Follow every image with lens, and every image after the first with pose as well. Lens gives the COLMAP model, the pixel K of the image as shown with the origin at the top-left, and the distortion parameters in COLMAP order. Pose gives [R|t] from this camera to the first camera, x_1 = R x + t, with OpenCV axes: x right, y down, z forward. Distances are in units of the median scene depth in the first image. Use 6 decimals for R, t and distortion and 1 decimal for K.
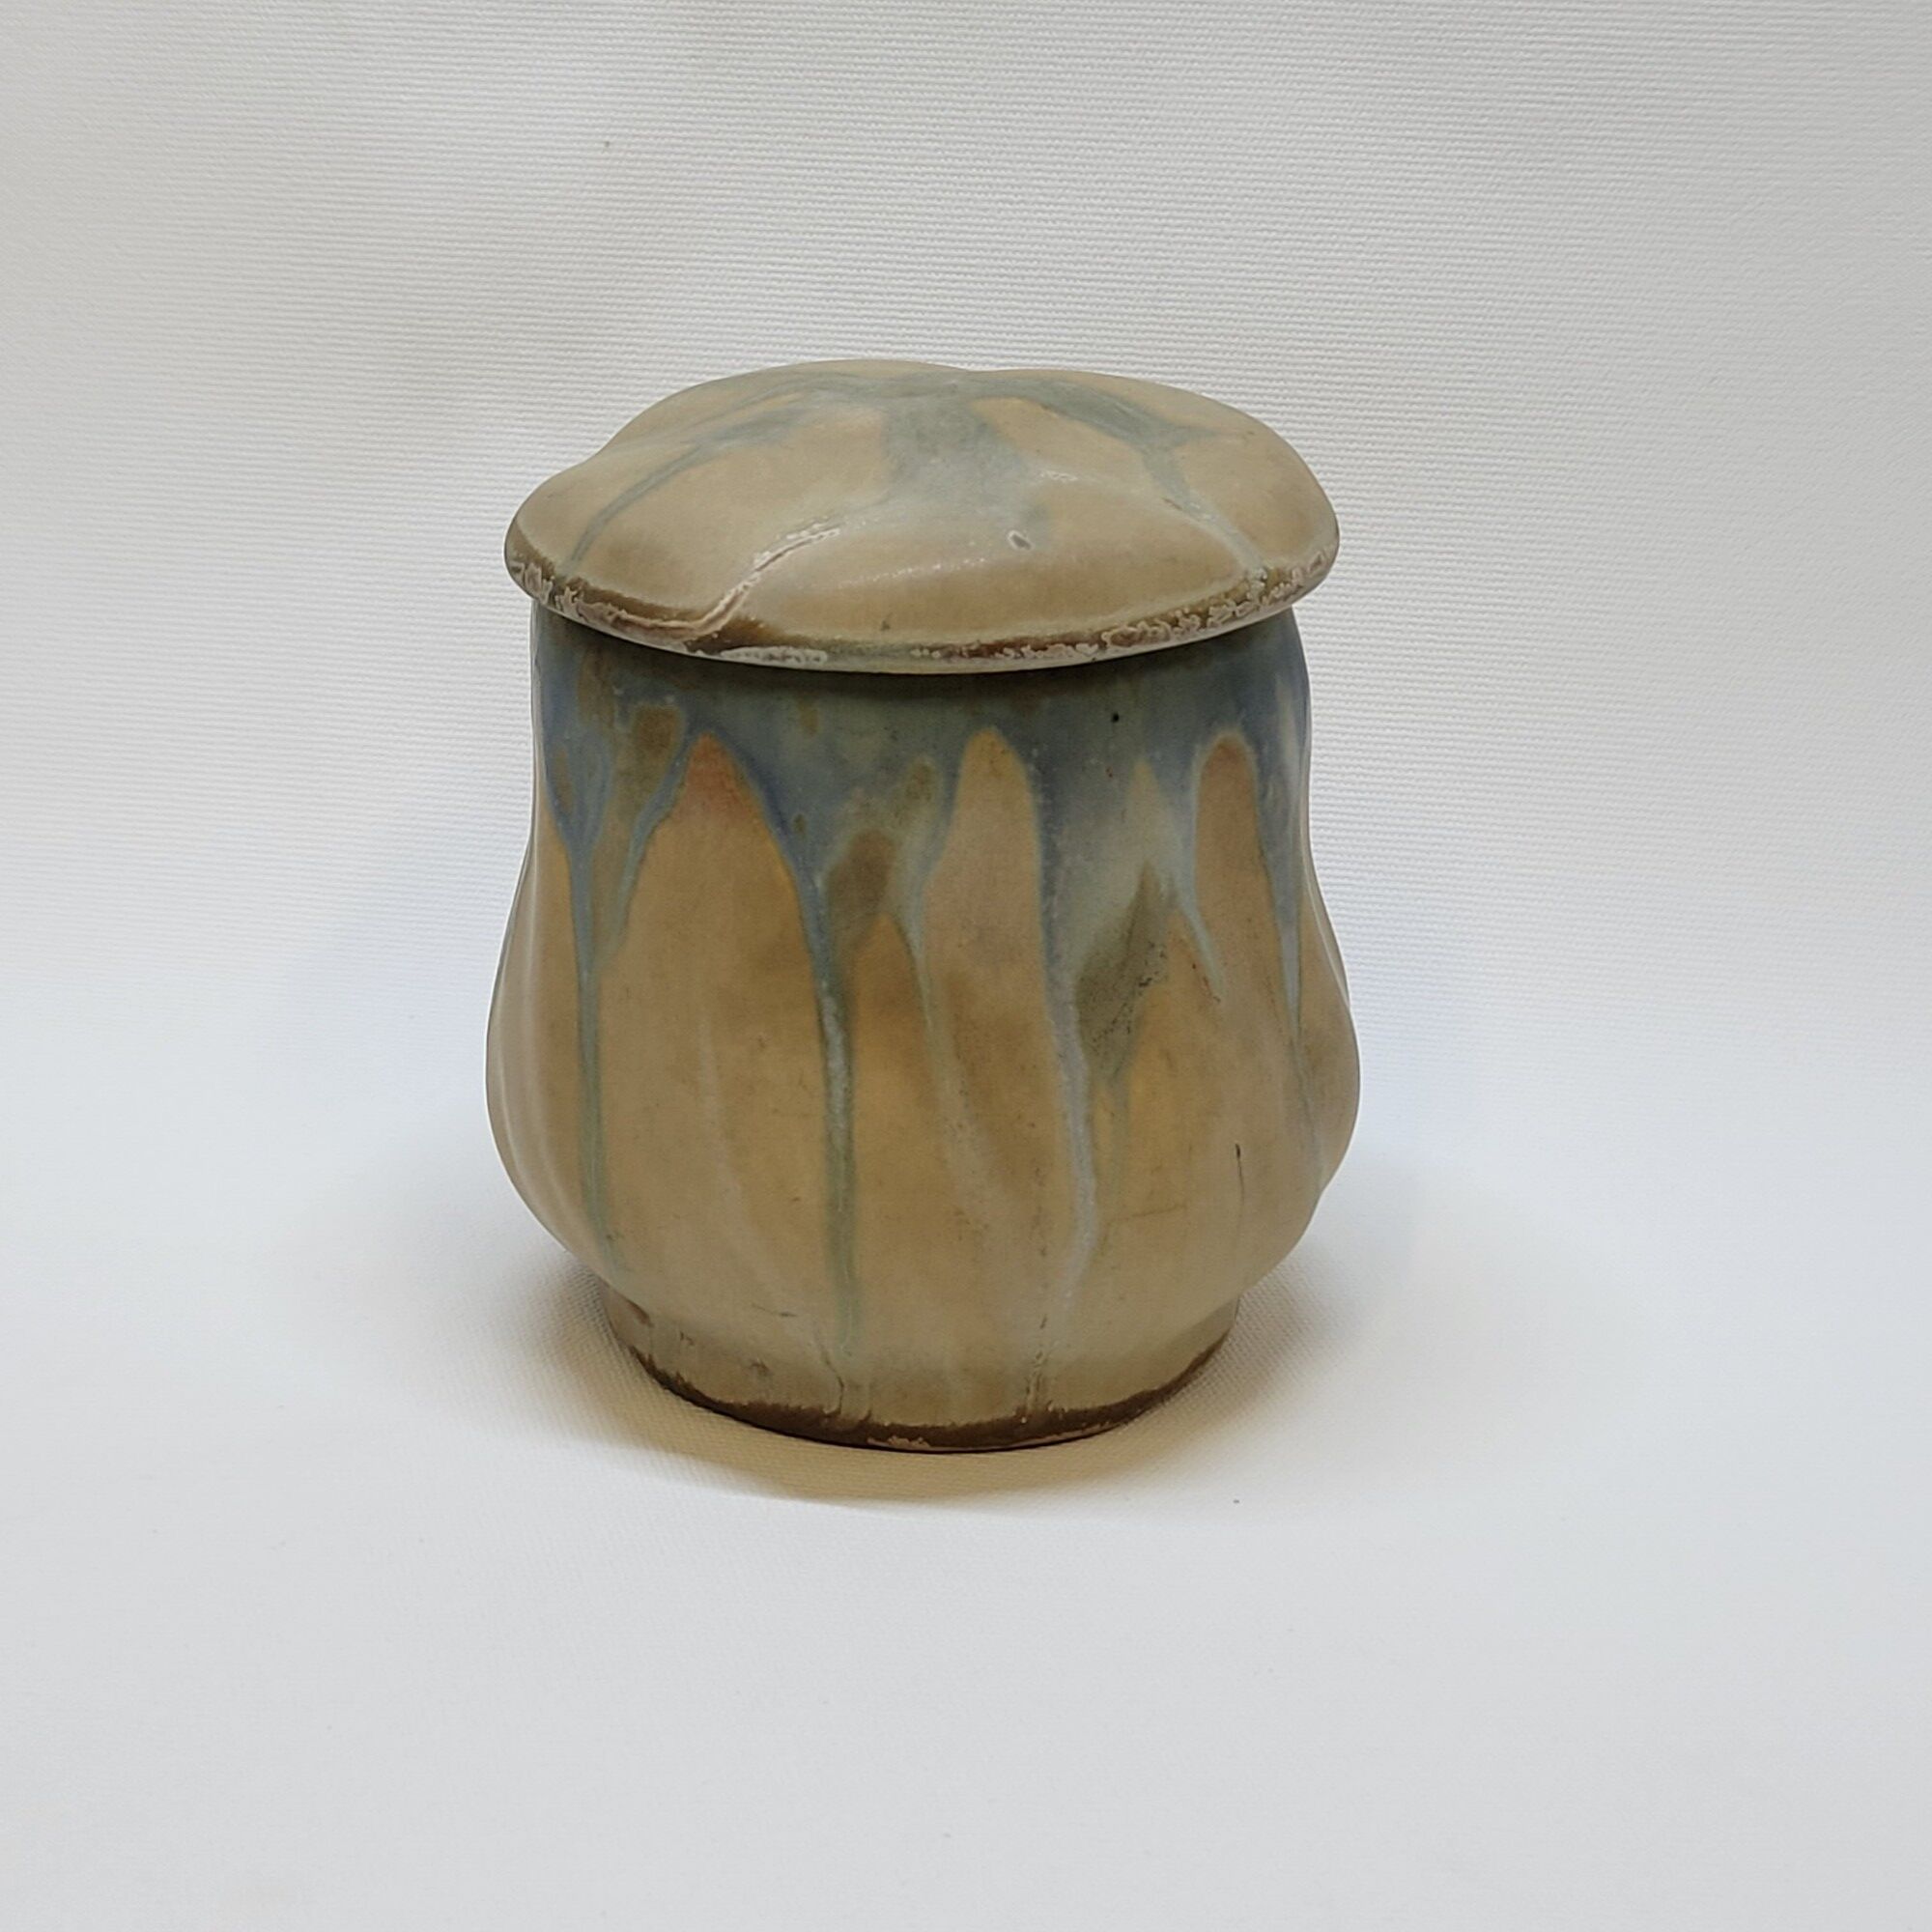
lens RADIAL K [[4092.9, 0, 961.6], [0, 4092.9, 922.0], [0, 0, 1]] dist [0.006012, -0.263472]
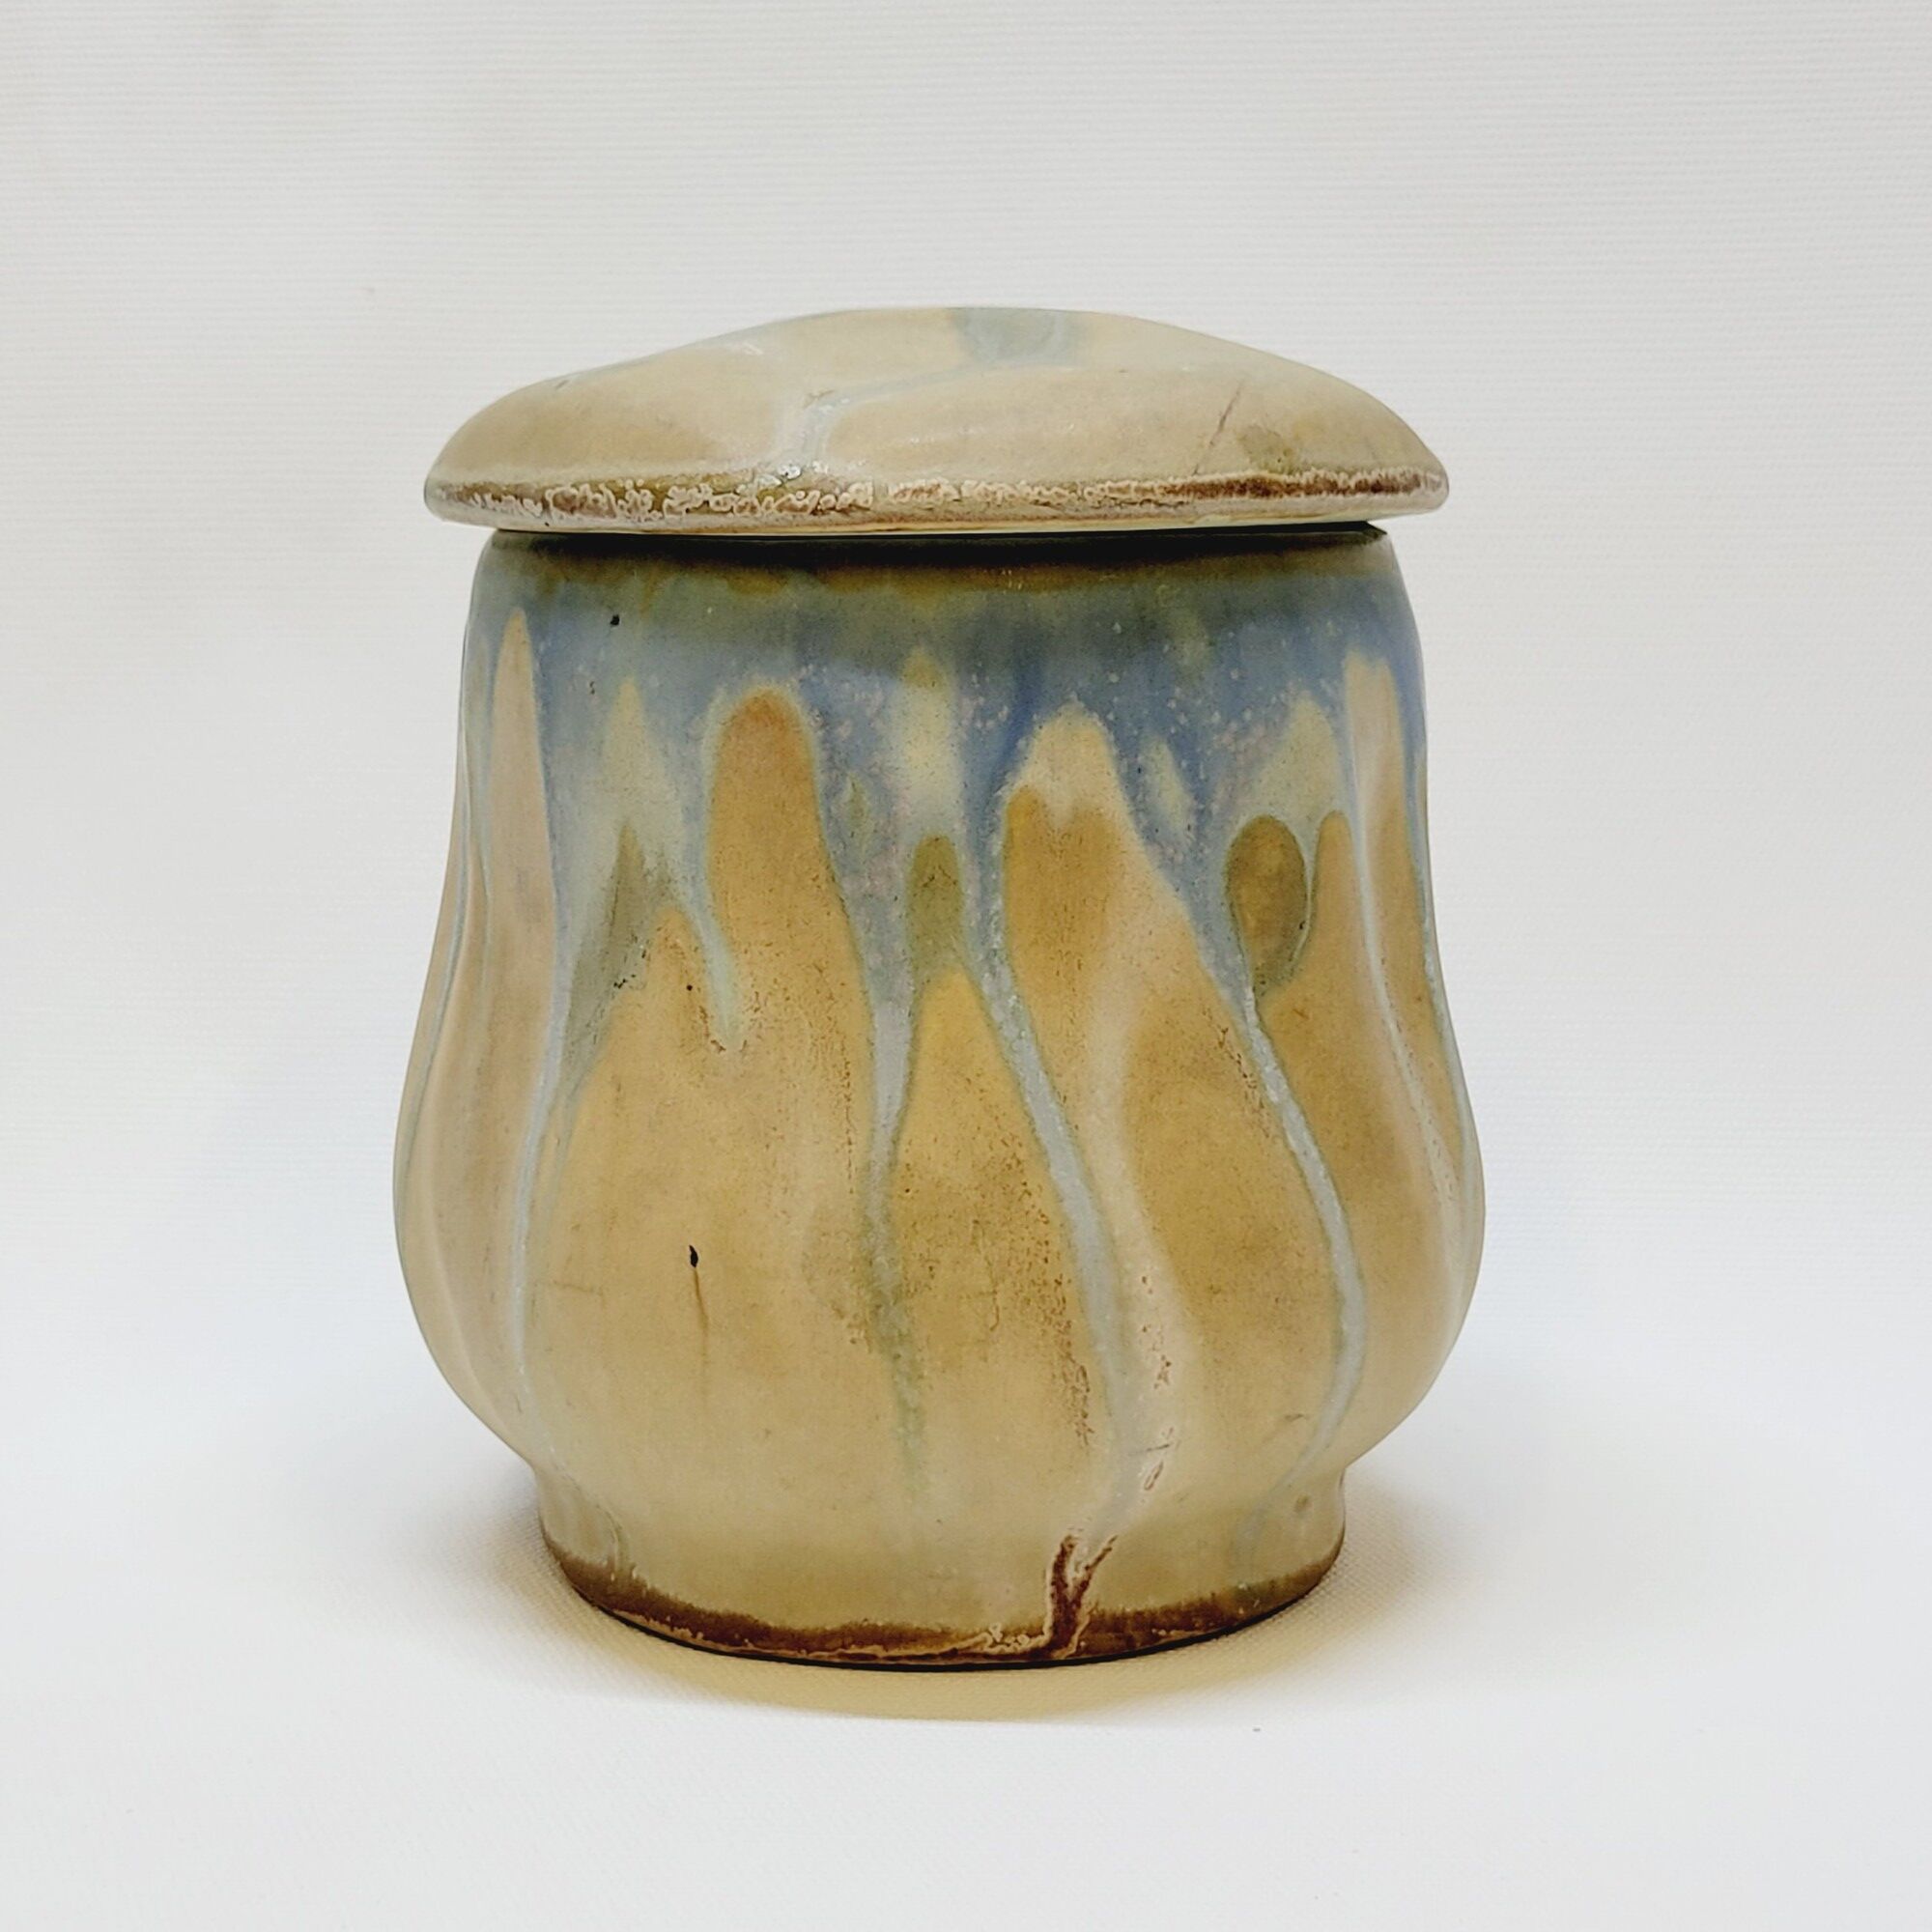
lens RADIAL K [[4040.2, 0, 966.0], [0, 4040.2, 966.0], [0, 0, 1]] dist [0.031351, -0.132352]
pose [[0.383657, 0.131539, -0.914059, 0.763201], [-0.336944, 0.941506, -0.005937, -0.005622], [0.859812, 0.310264, 0.405537, 0.748665]]
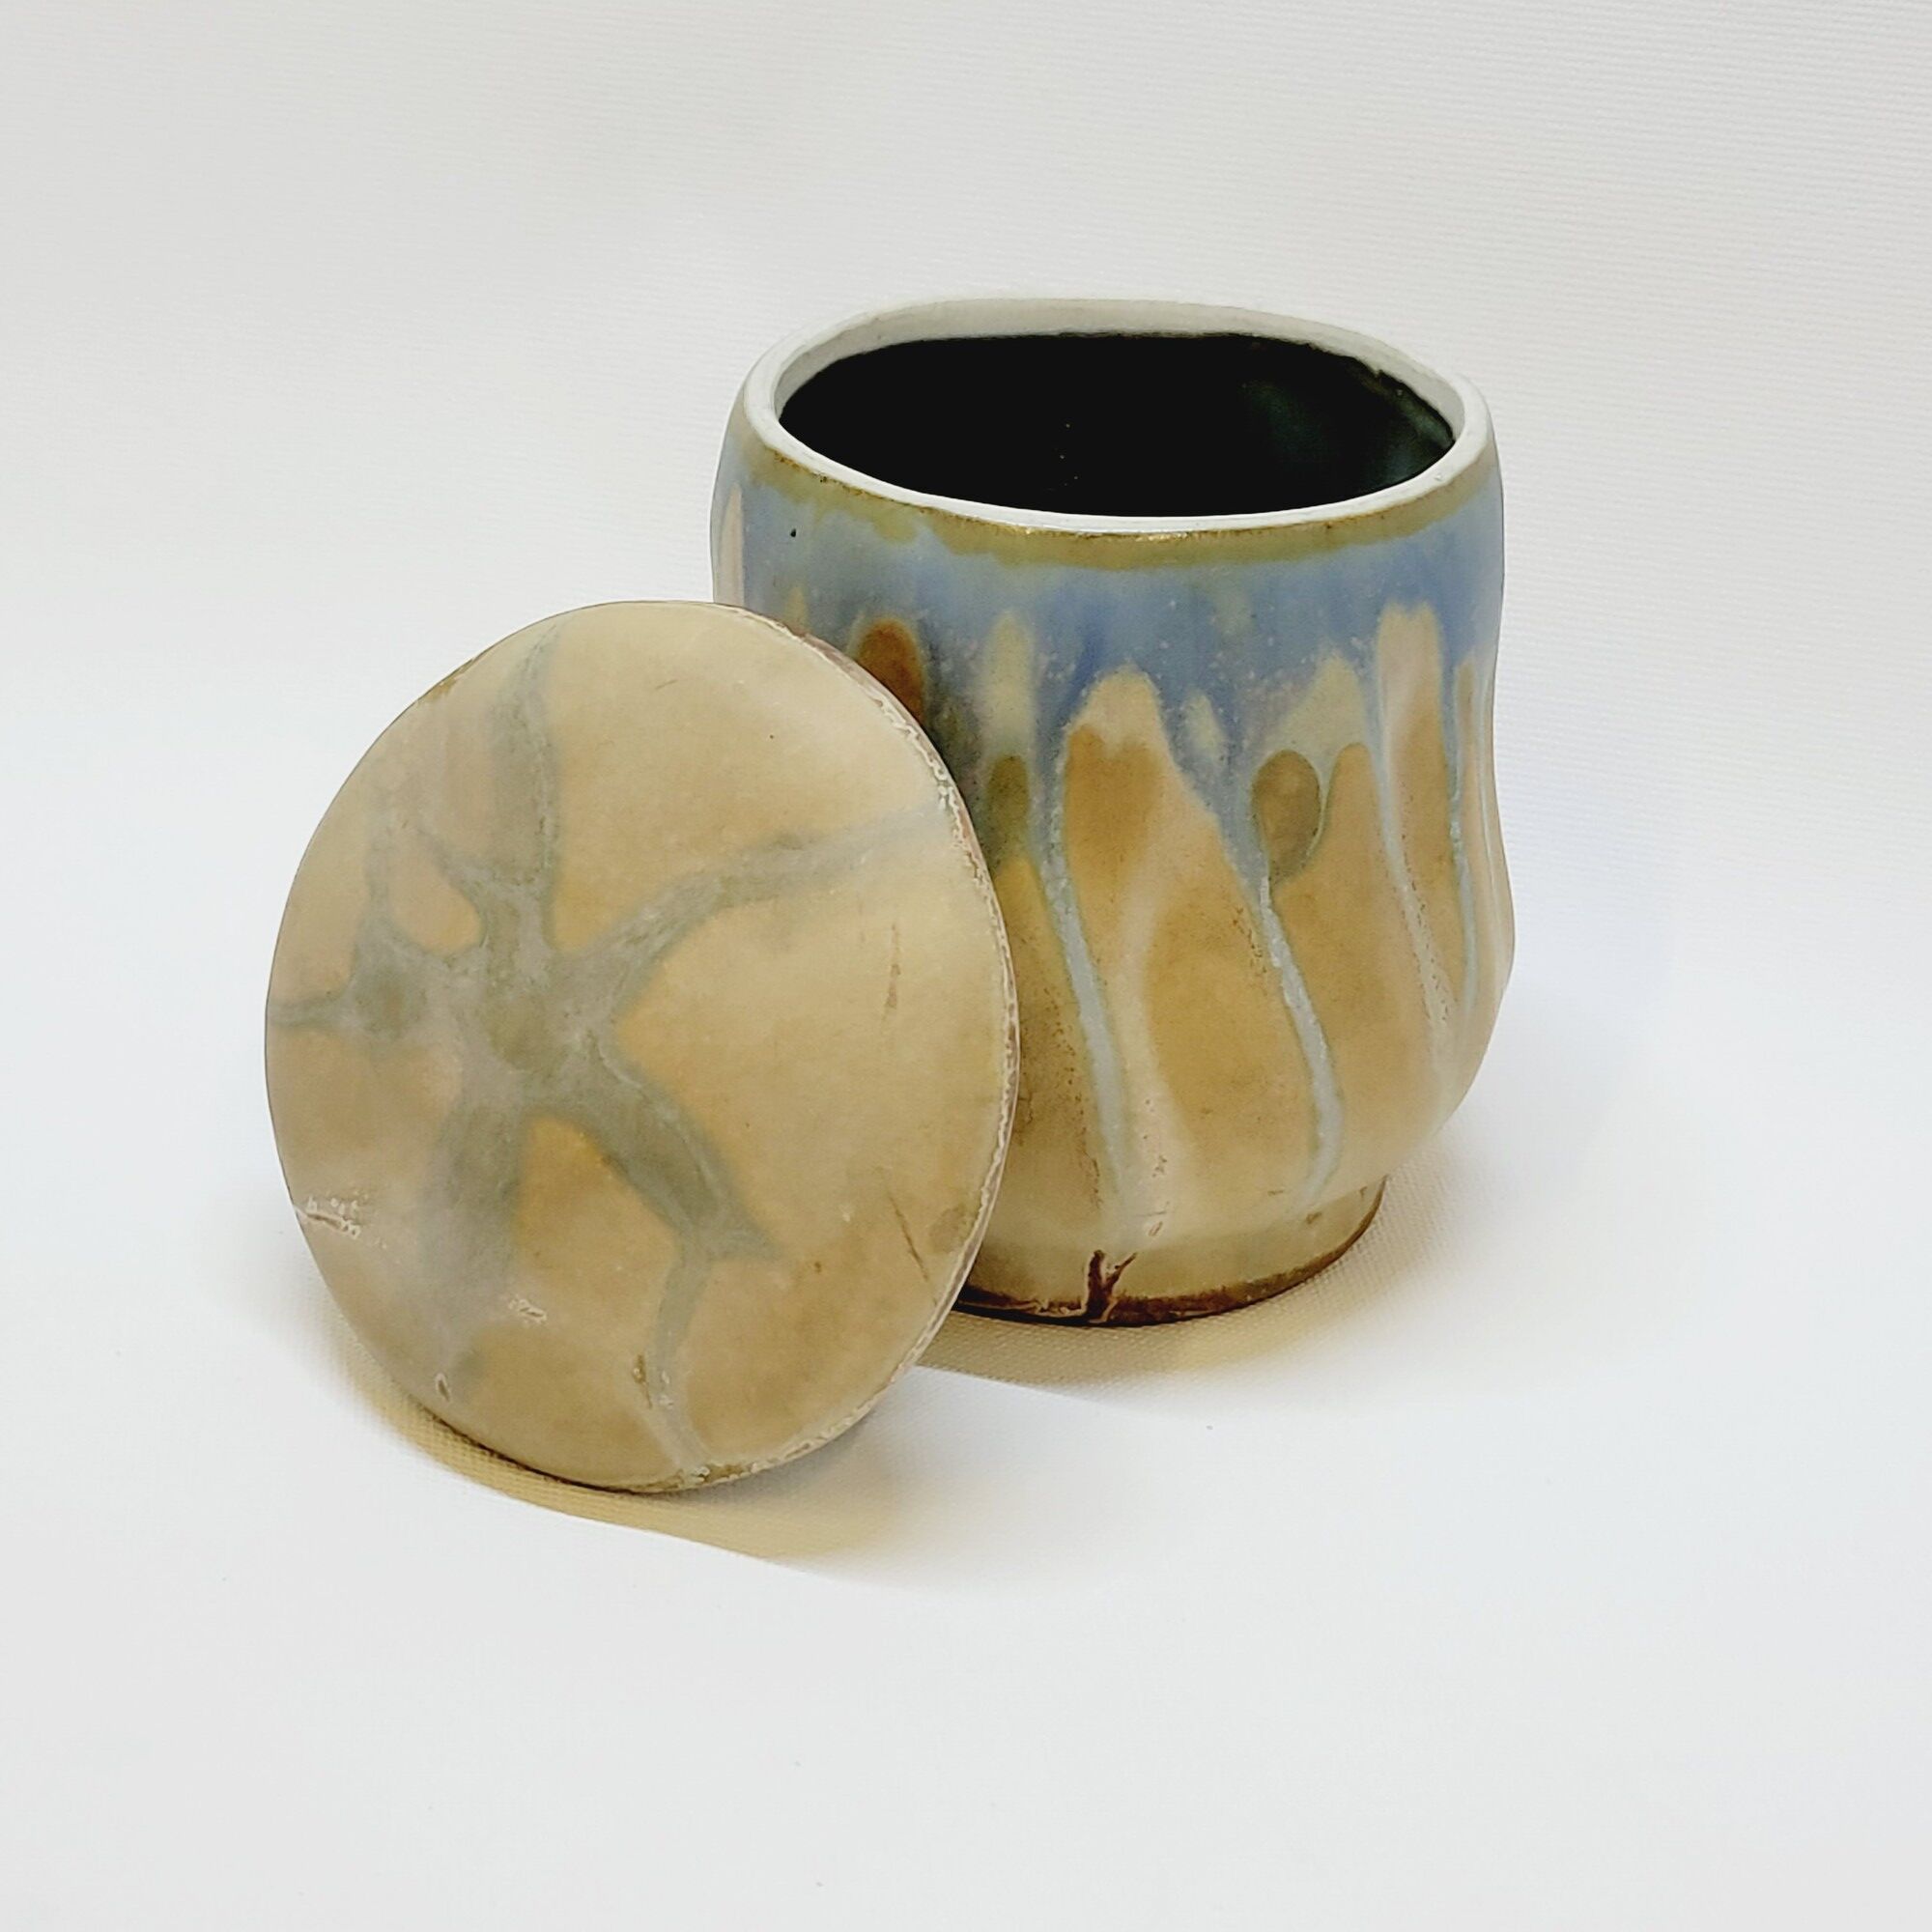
lens RADIAL K [[4040.2, 0, 966.0], [0, 4040.2, 966.0], [0, 0, 1]] dist [0.031351, -0.132352]
pose [[0.160935, 0.446474, -0.880205, 0.925735], [-0.394291, 0.846655, 0.357365, -0.318648], [0.904784, 0.289544, 0.312297, 0.748578]]
